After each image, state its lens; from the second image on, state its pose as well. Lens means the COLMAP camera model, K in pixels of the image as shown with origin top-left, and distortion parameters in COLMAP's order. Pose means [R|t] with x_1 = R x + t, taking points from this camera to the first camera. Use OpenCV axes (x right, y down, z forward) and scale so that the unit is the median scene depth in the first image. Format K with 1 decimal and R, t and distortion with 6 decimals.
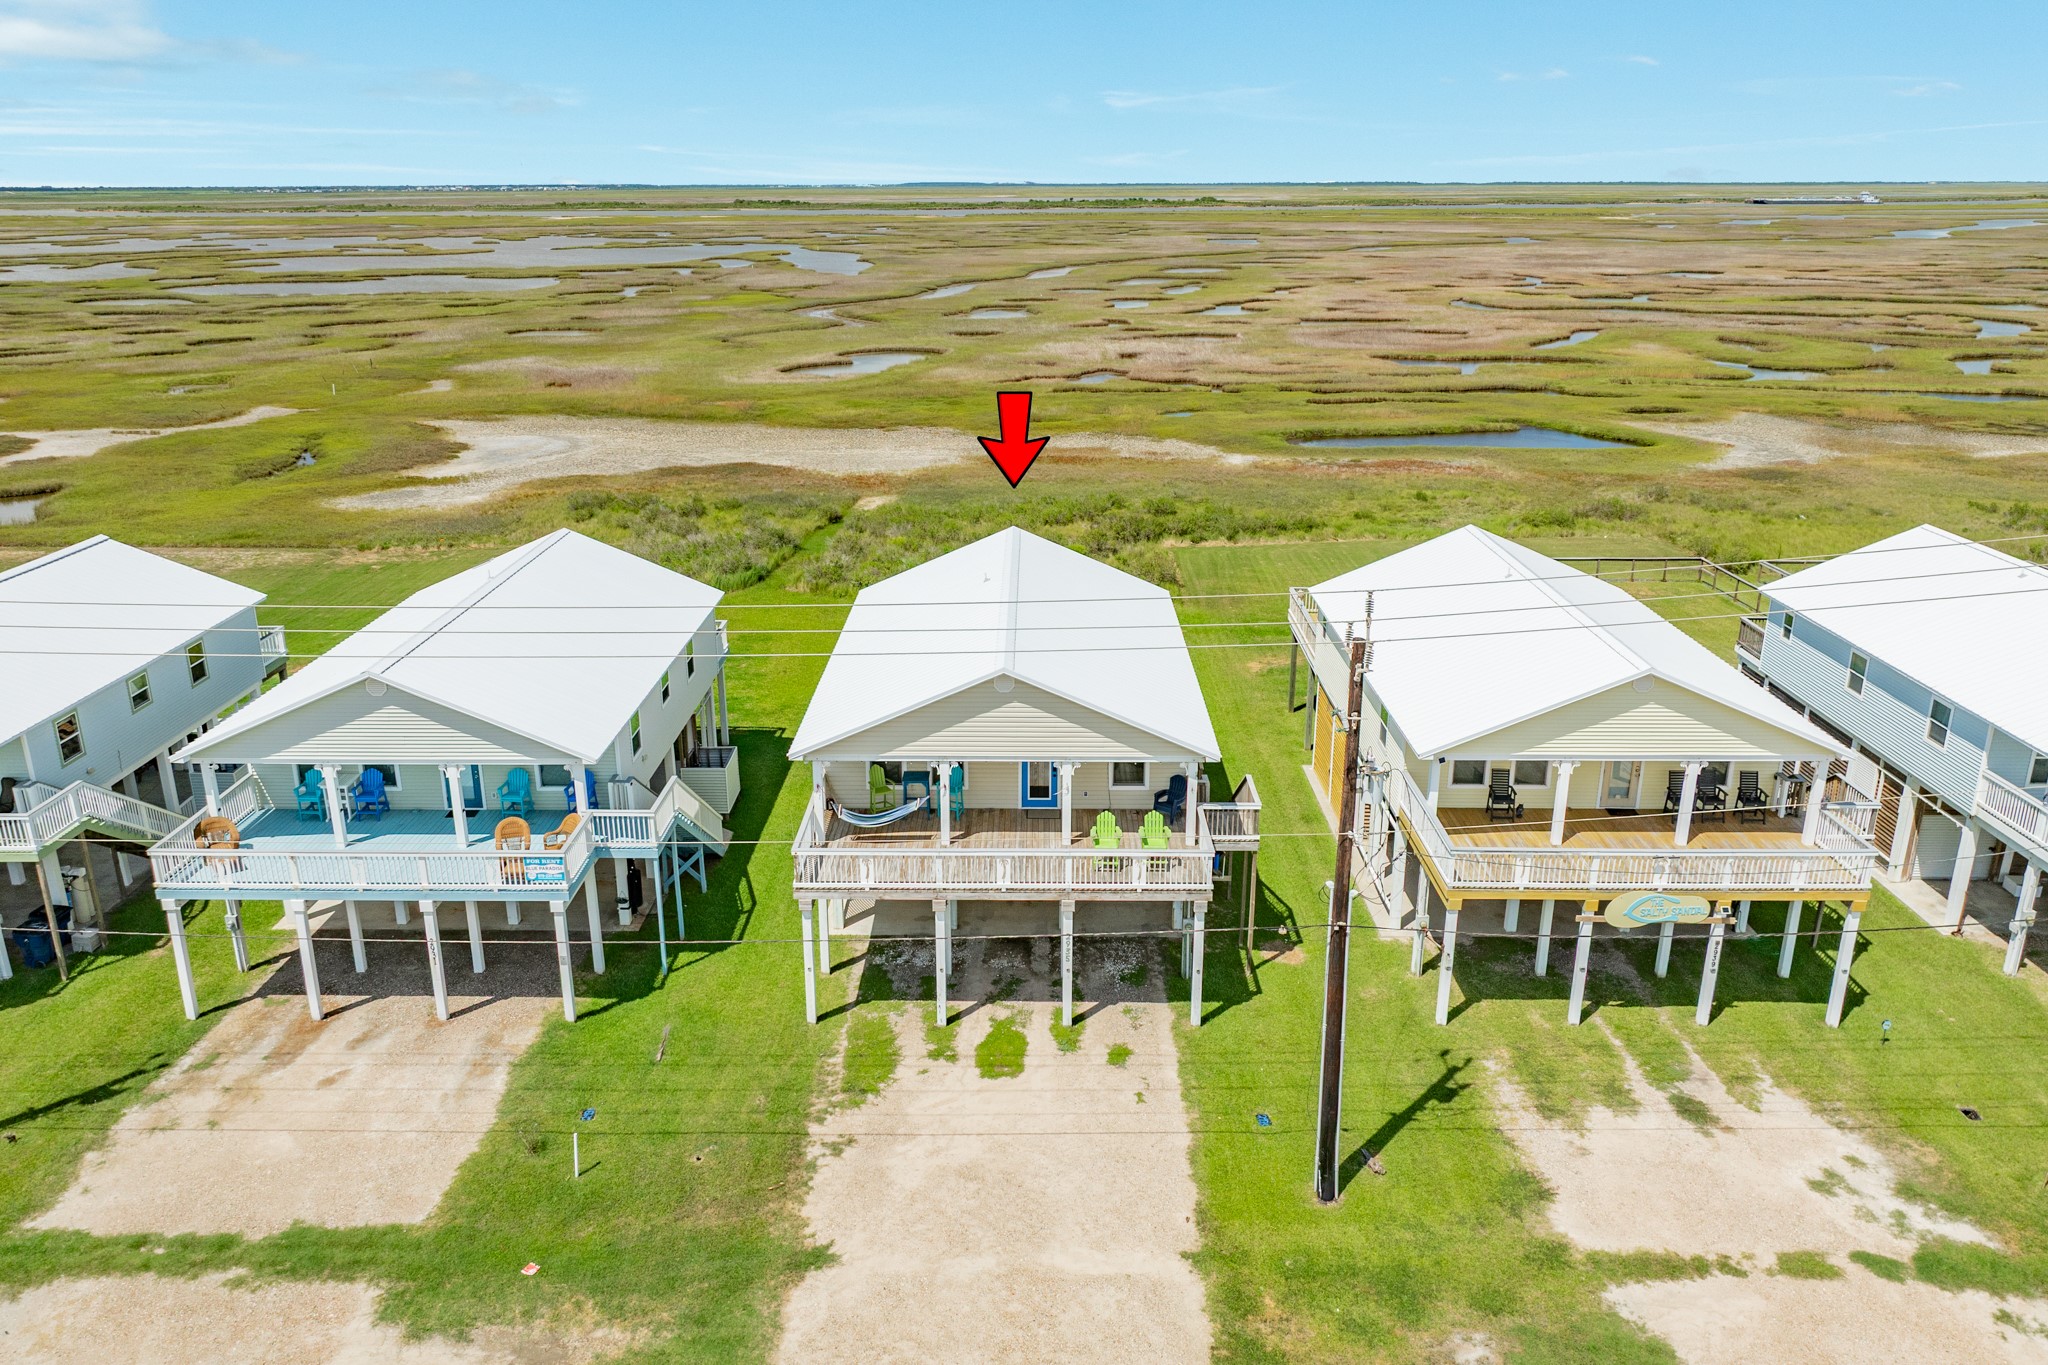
lens RADIAL K [[1476.8, 0, 1025.7], [0, 1476.8, 676.0], [0, 0, 1]] dist [0.014335, -0.016337]
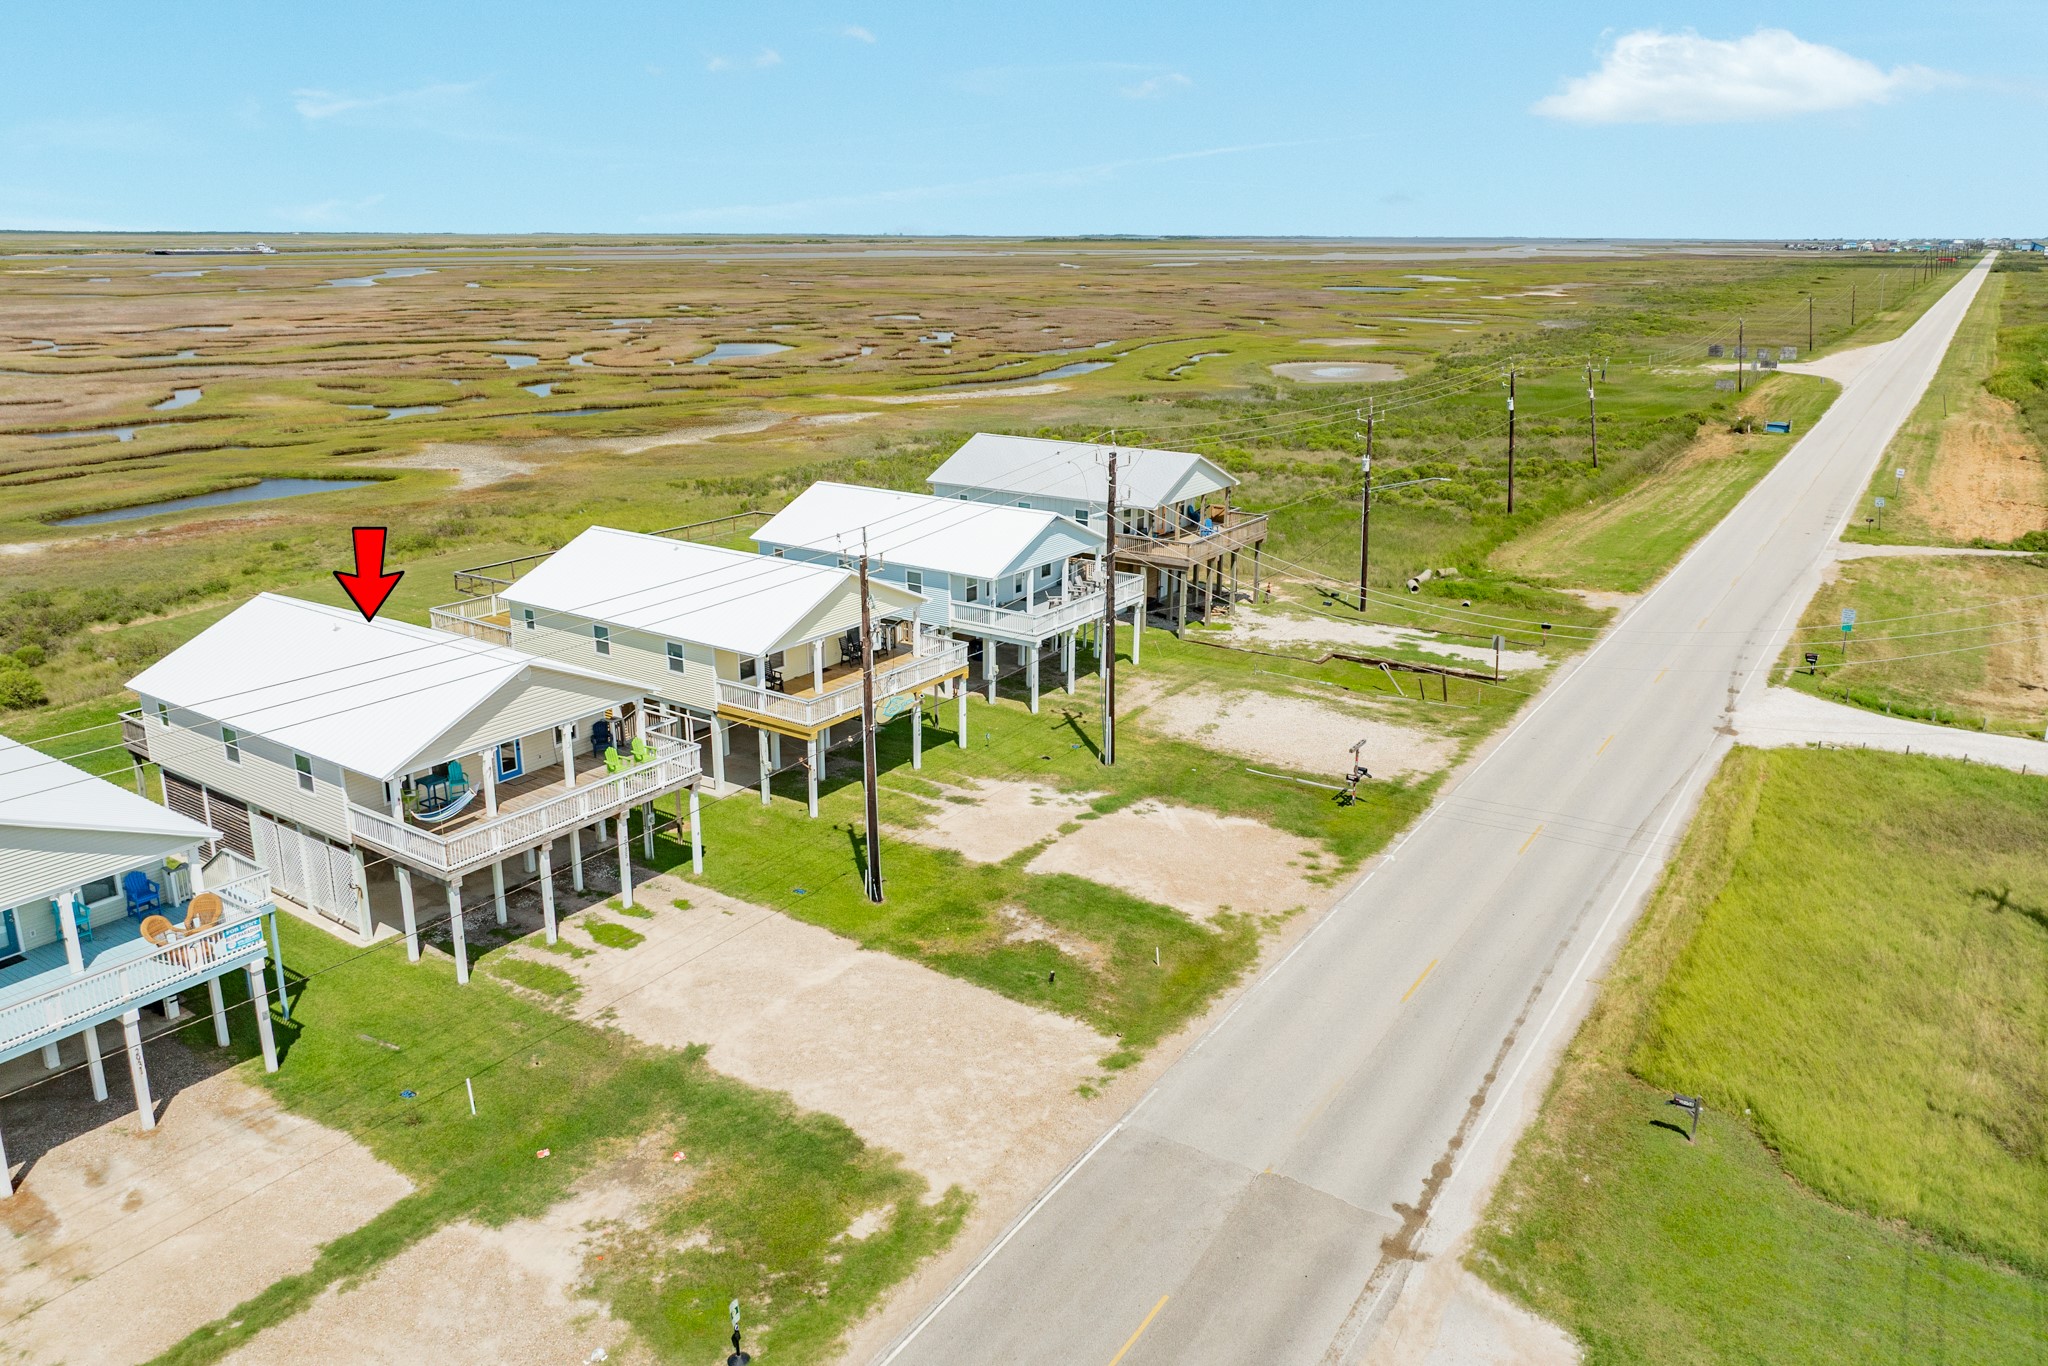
lens RADIAL K [[1476.8, 0, 1022.5], [0, 1476.8, 683.4], [0, 0, 1]] dist [0.014335, -0.016337]
pose [[0.548233, -0.241725, 0.800631, -0.325491], [0.260744, 0.959006, 0.110997, -0.005936], [-0.794640, 0.147908, 0.588787, -0.041518]]
